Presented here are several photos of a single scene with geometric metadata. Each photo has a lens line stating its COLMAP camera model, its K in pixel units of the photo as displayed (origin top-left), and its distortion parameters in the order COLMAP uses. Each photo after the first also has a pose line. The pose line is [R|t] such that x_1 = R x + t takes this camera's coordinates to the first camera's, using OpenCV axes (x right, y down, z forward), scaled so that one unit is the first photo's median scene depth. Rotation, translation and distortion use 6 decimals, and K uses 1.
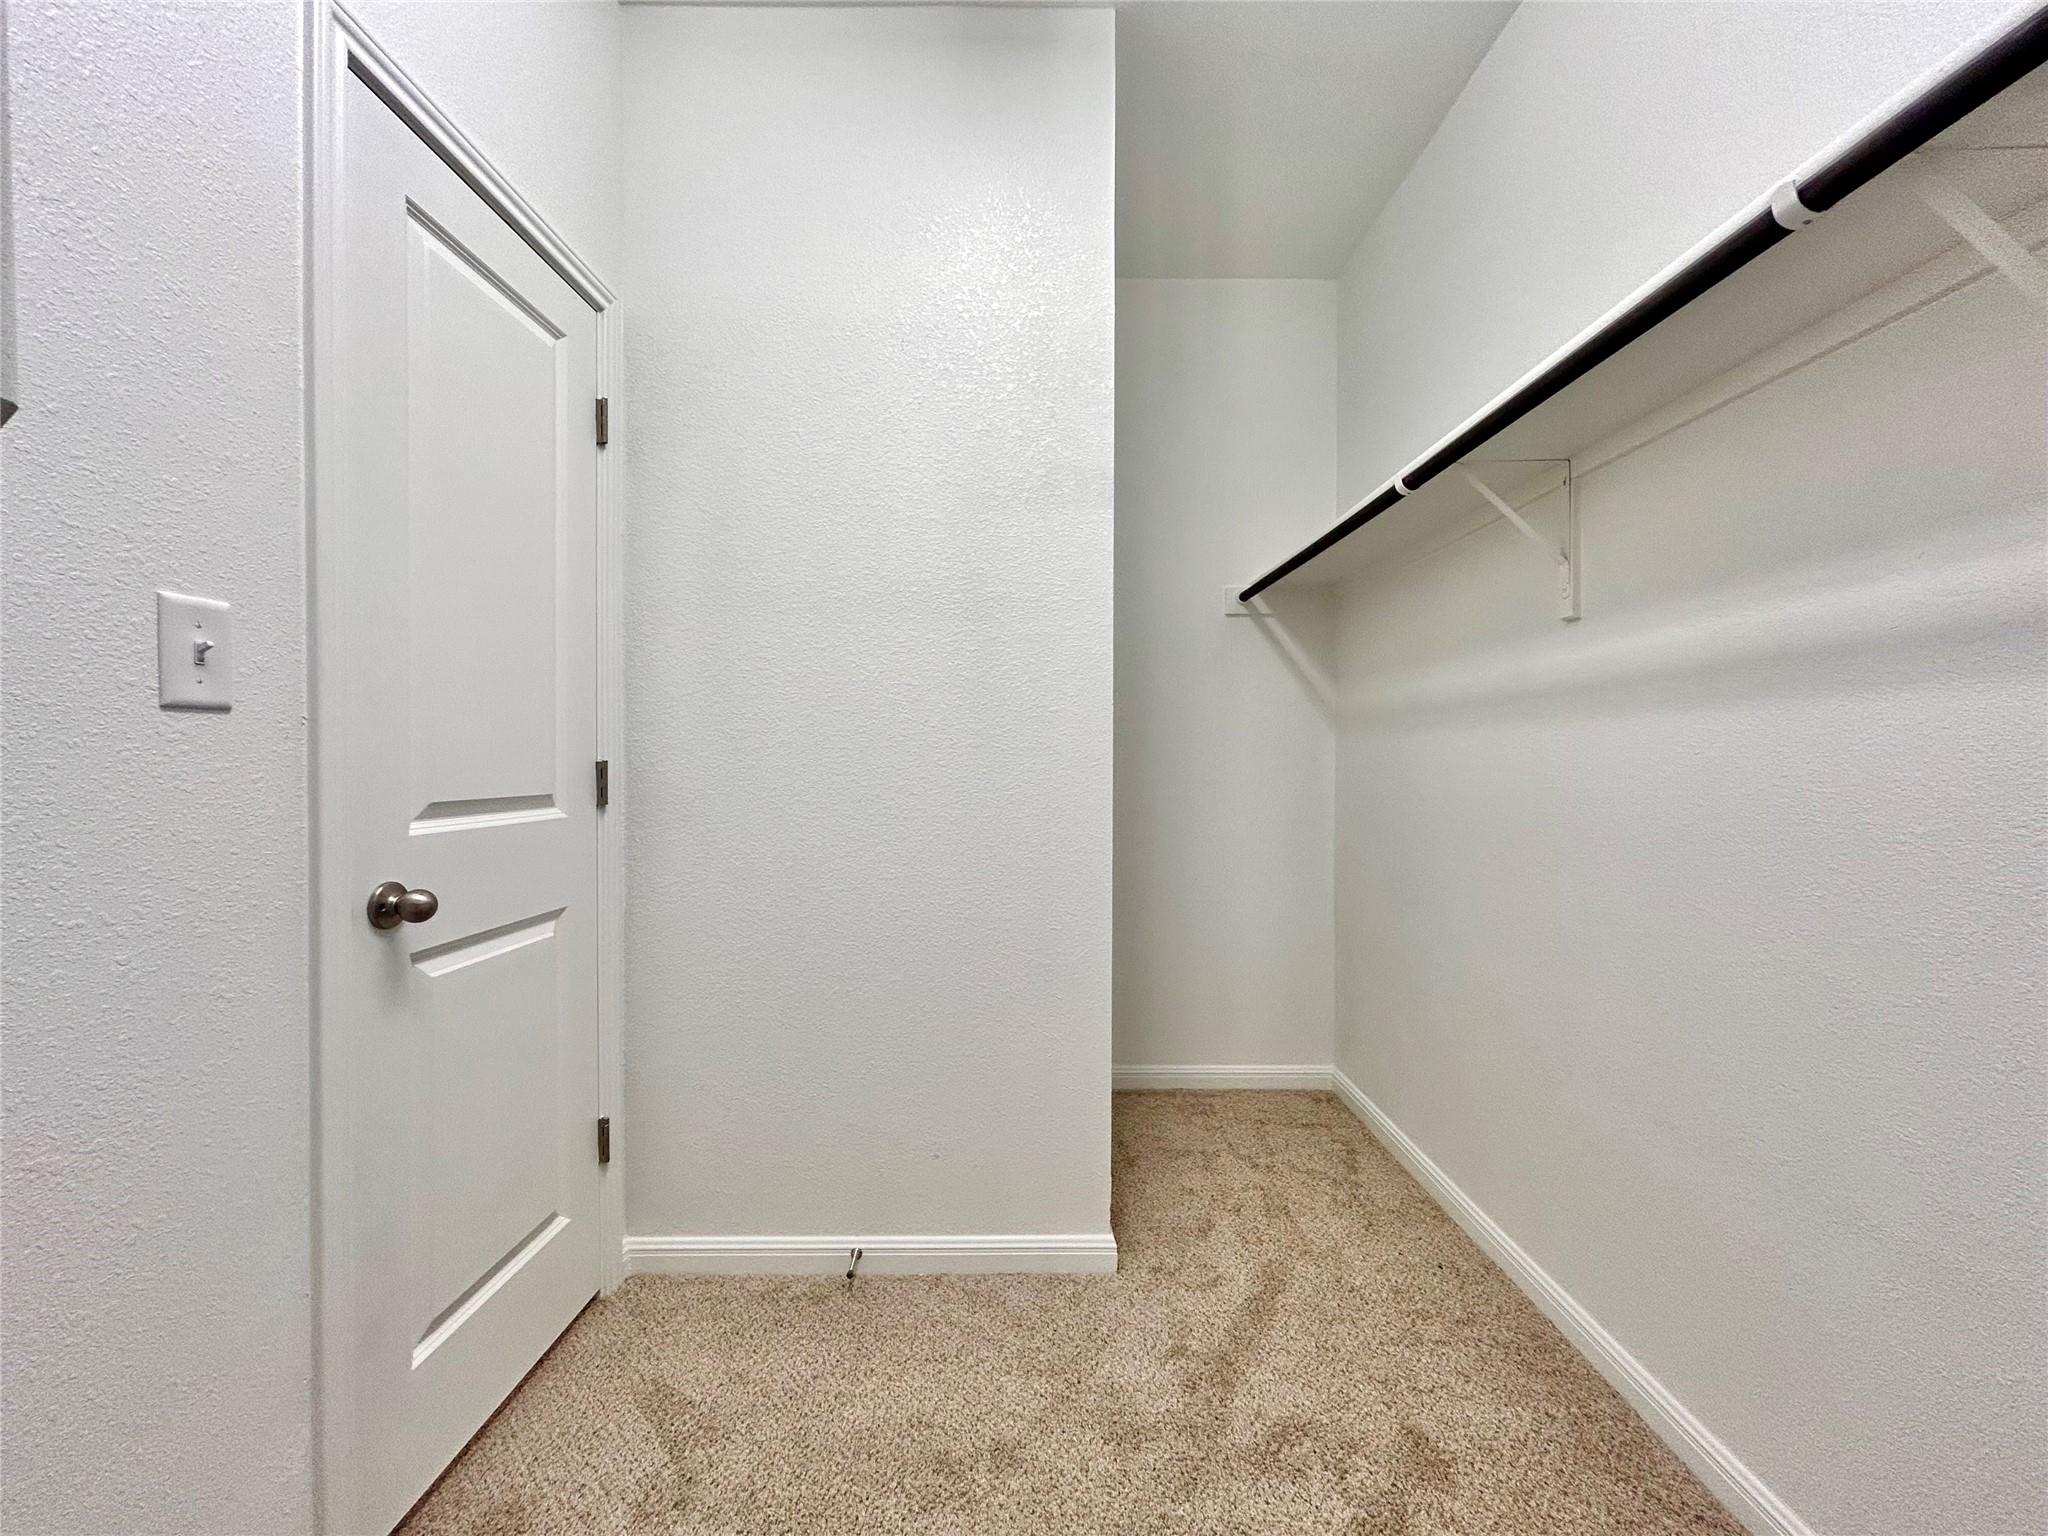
lens RADIAL K [[830.8, 0, 1025.3], [0, 830.8, 771.0], [0, 0, 1]] dist [-0.001400, 0.000315]
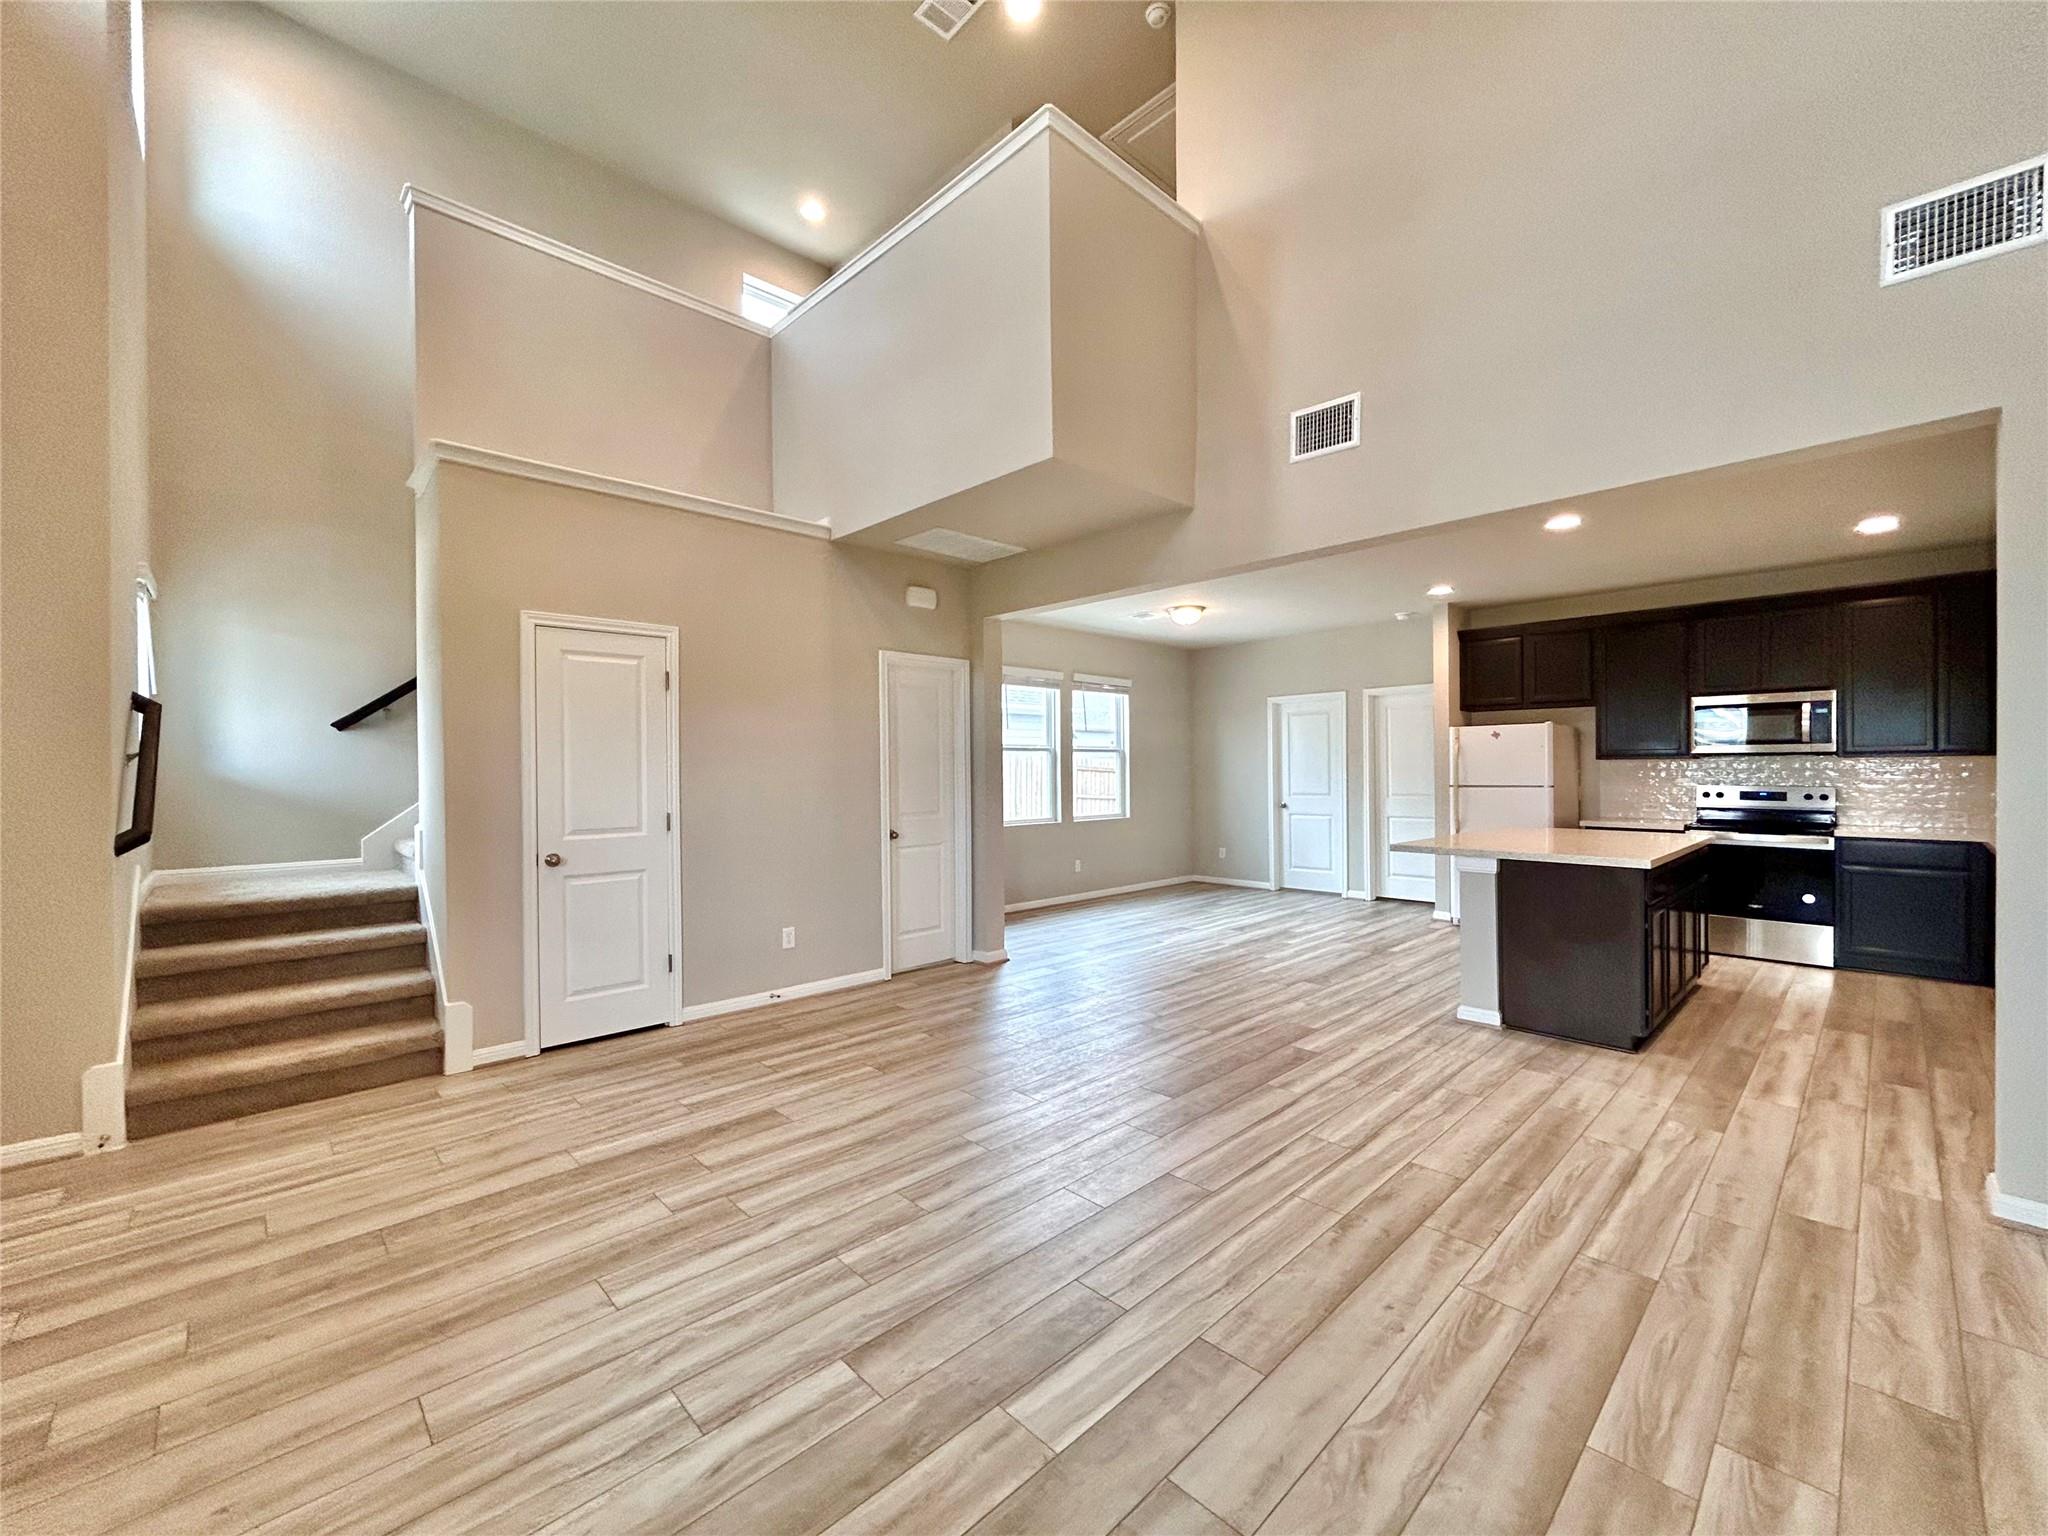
lens RADIAL K [[830.8, 0, 1025.3], [0, 830.8, 771.0], [0, 0, 1]] dist [-0.001400, 0.000315]
pose [[0.695260, -0.003031, -0.718752, 2.892476], [0.002704, 0.999995, -0.001600, -0.186123], [0.718753, -0.000831, 0.695265, 0.016483]]
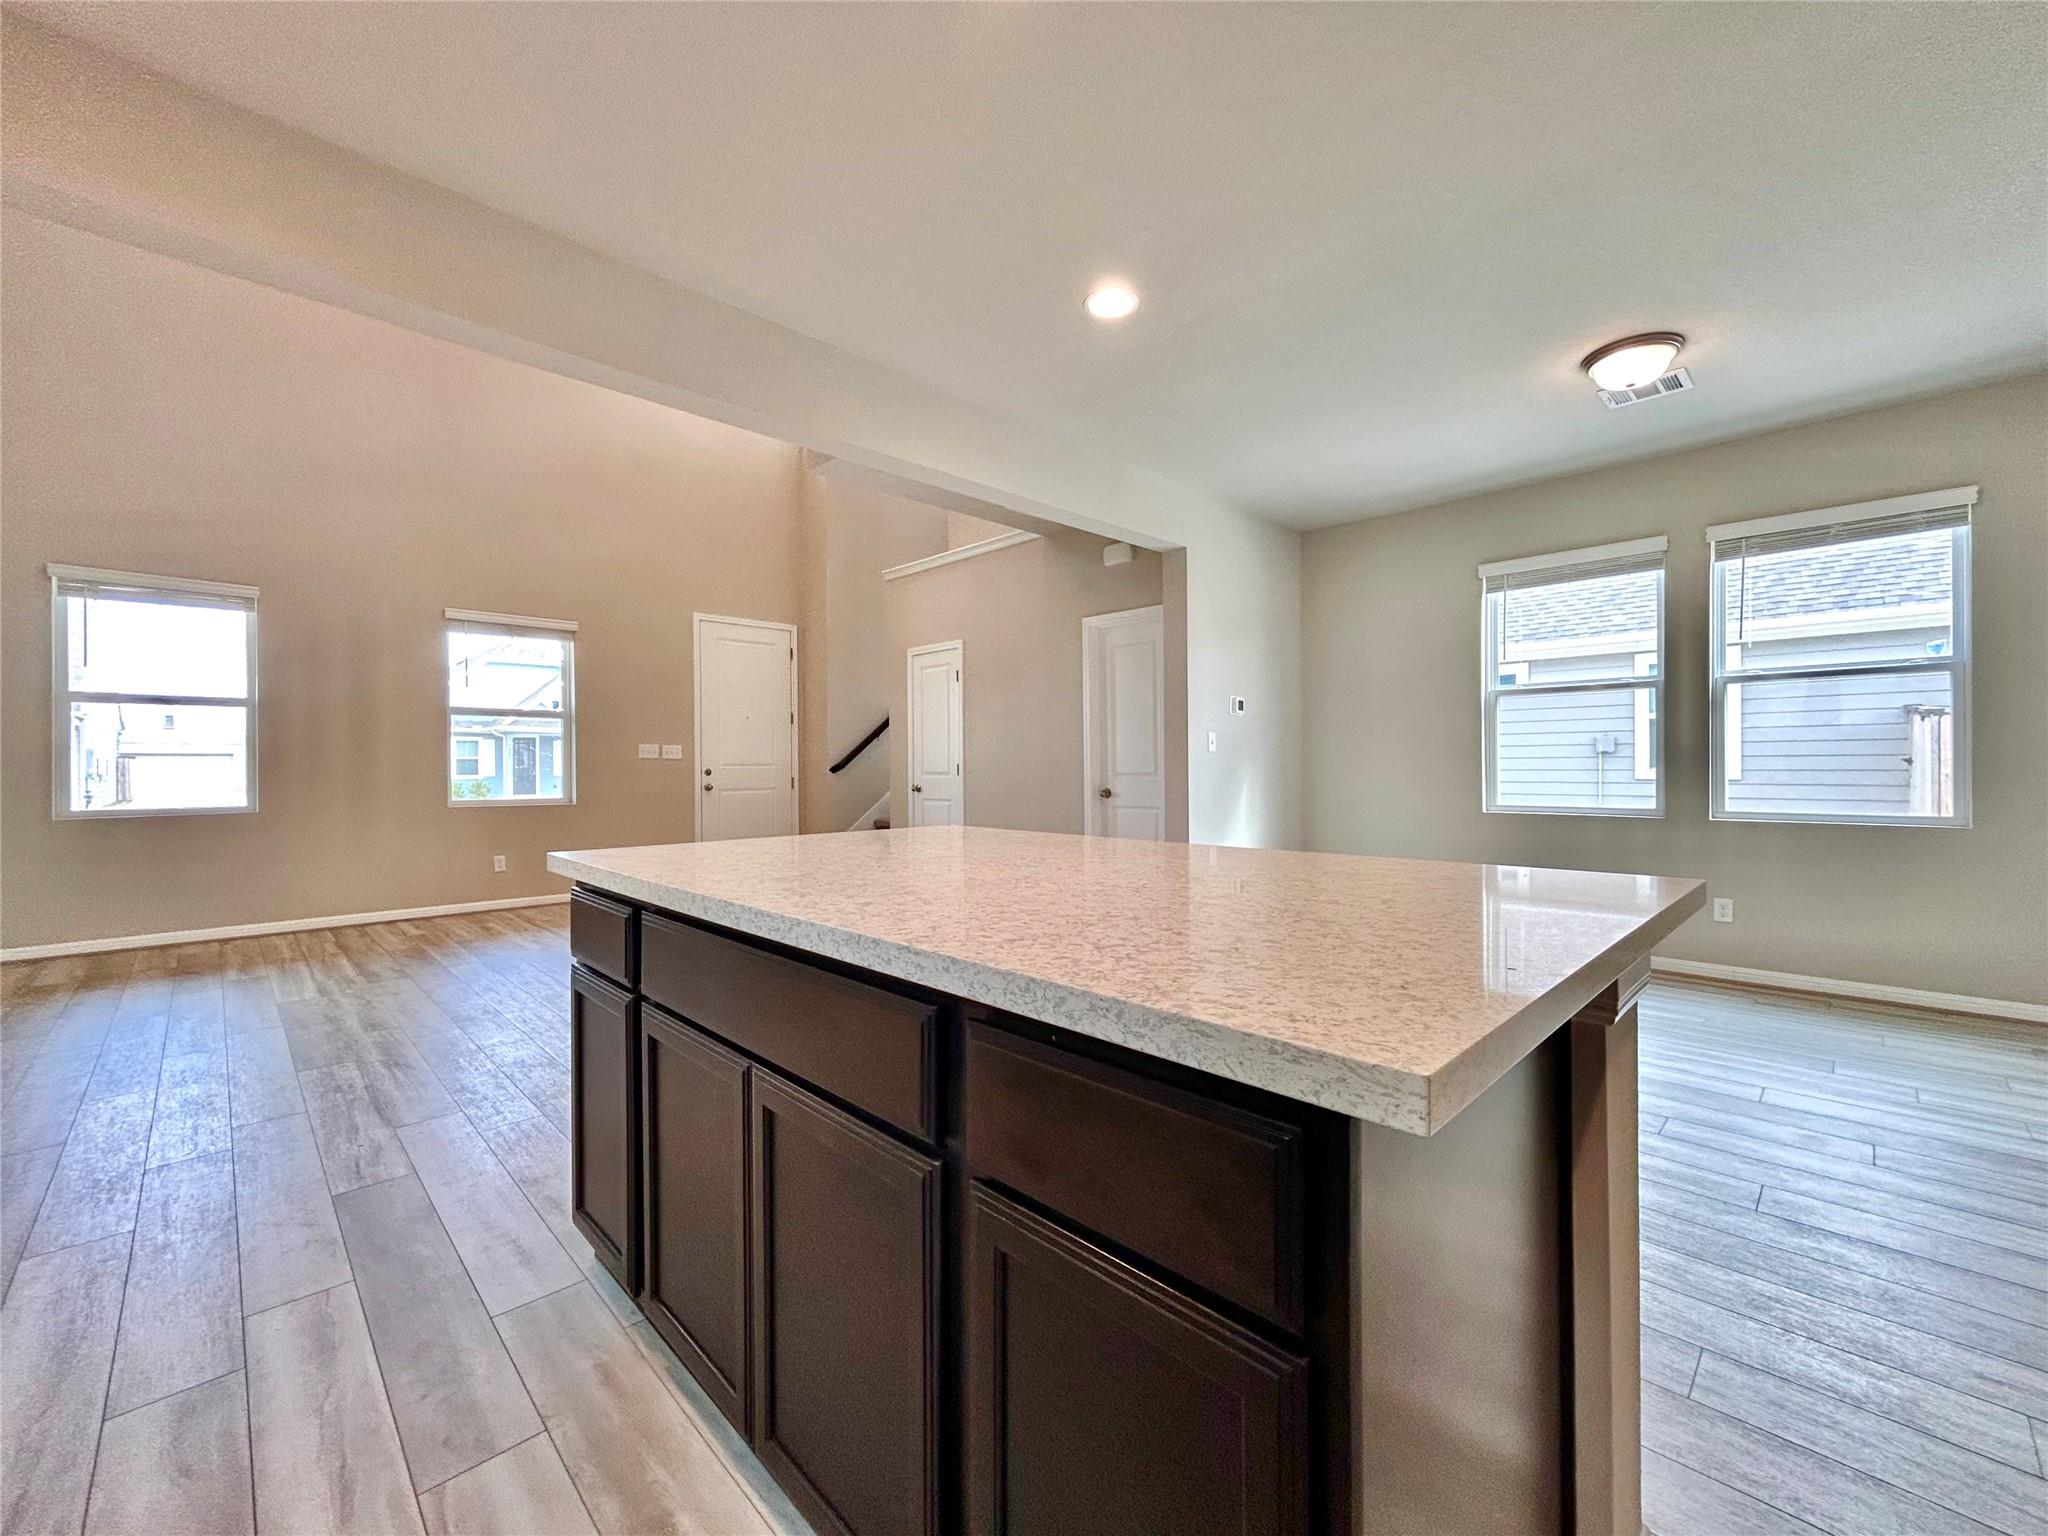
lens RADIAL K [[830.8, 0, 1025.3], [0, 830.8, 771.0], [0, 0, 1]] dist [-0.001400, 0.000315]
pose [[-0.709081, 0.007017, -0.705092, 2.754026], [0.000148, 0.999952, 0.009803, -0.022479], [0.705127, 0.006847, -0.709048, 5.474537]]
